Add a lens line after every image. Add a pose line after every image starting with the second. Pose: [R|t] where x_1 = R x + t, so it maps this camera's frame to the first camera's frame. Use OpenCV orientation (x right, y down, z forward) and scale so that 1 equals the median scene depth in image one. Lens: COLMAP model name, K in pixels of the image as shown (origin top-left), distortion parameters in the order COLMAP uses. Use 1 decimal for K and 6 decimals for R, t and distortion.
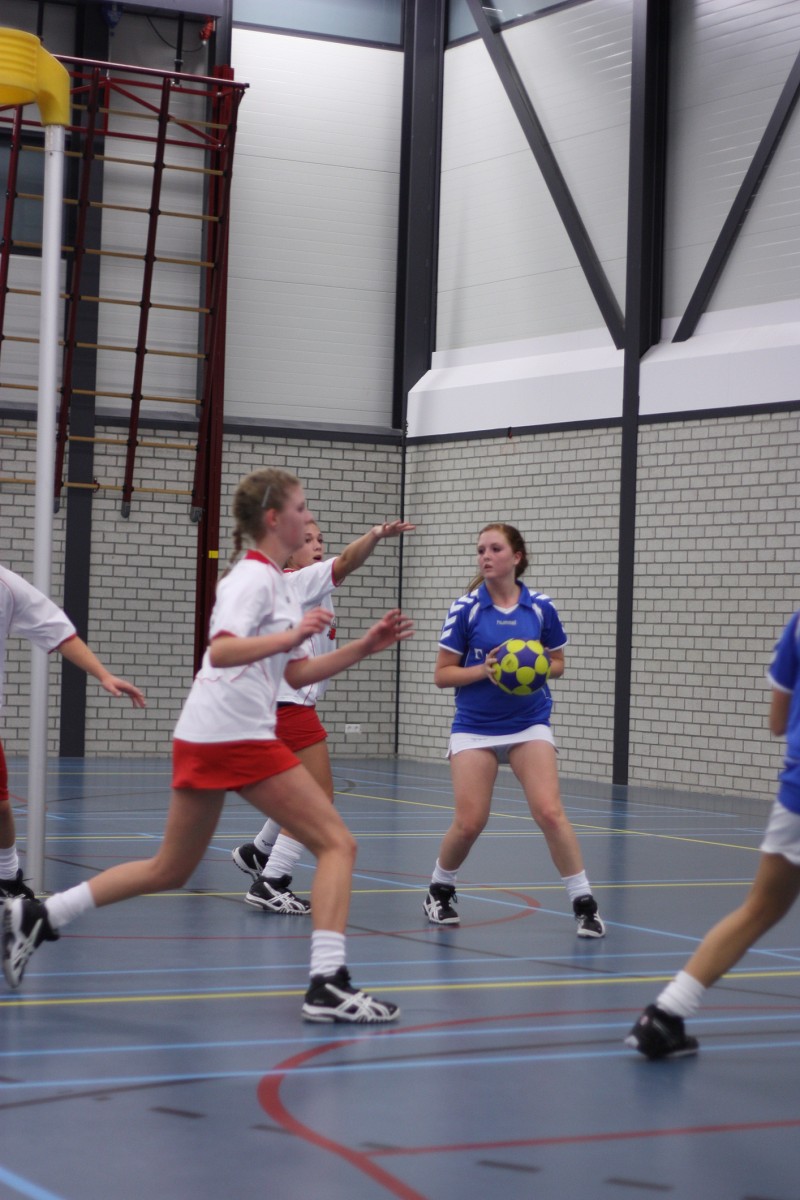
lens RADIAL K [[2799.6, 0, 423.4], [0, 2799.6, 602.0], [0, 0, 1]] dist [-0.114153, 0.132325]
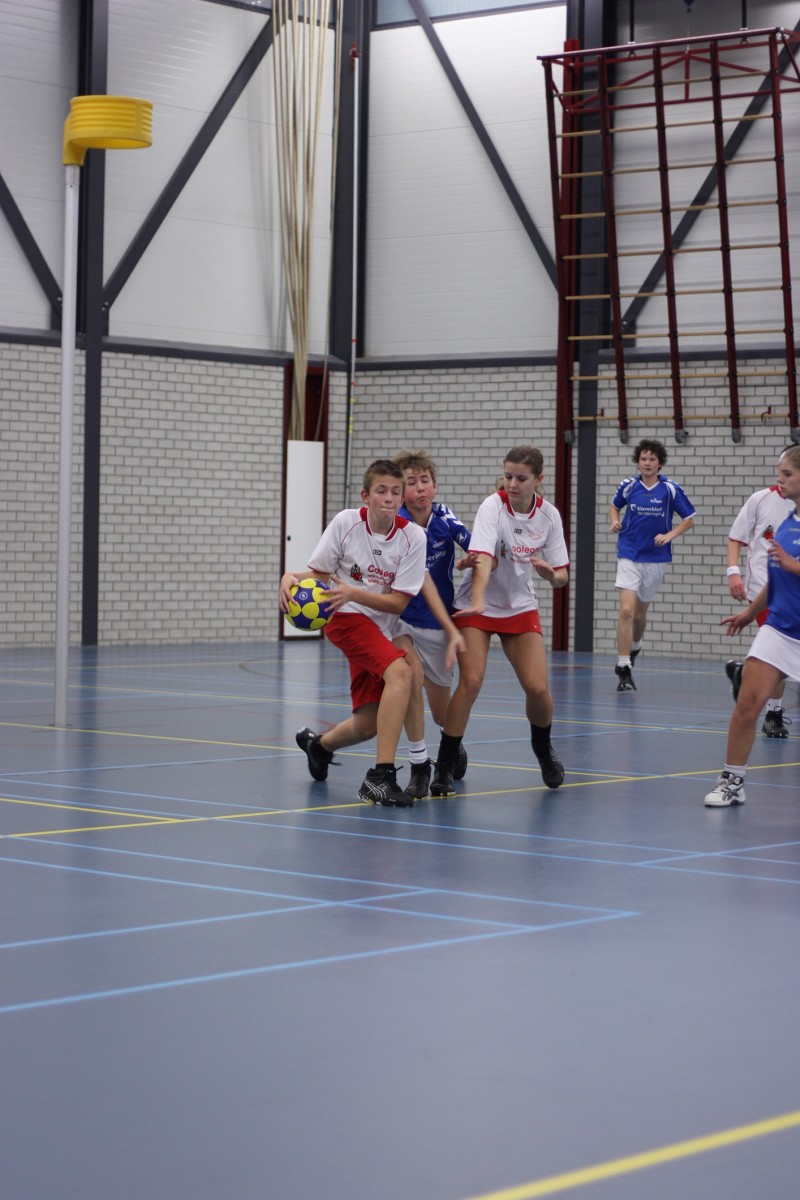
lens RADIAL K [[2799.6, 0, 423.4], [0, 2799.6, 602.0], [0, 0, 1]] dist [-0.114153, 0.132325]
pose [[0.353679, -0.002414, -0.935364, 0.901798], [0.002895, 0.999995, -0.001486, 0.034867], [0.935362, -0.002183, 0.353684, 0.508806]]
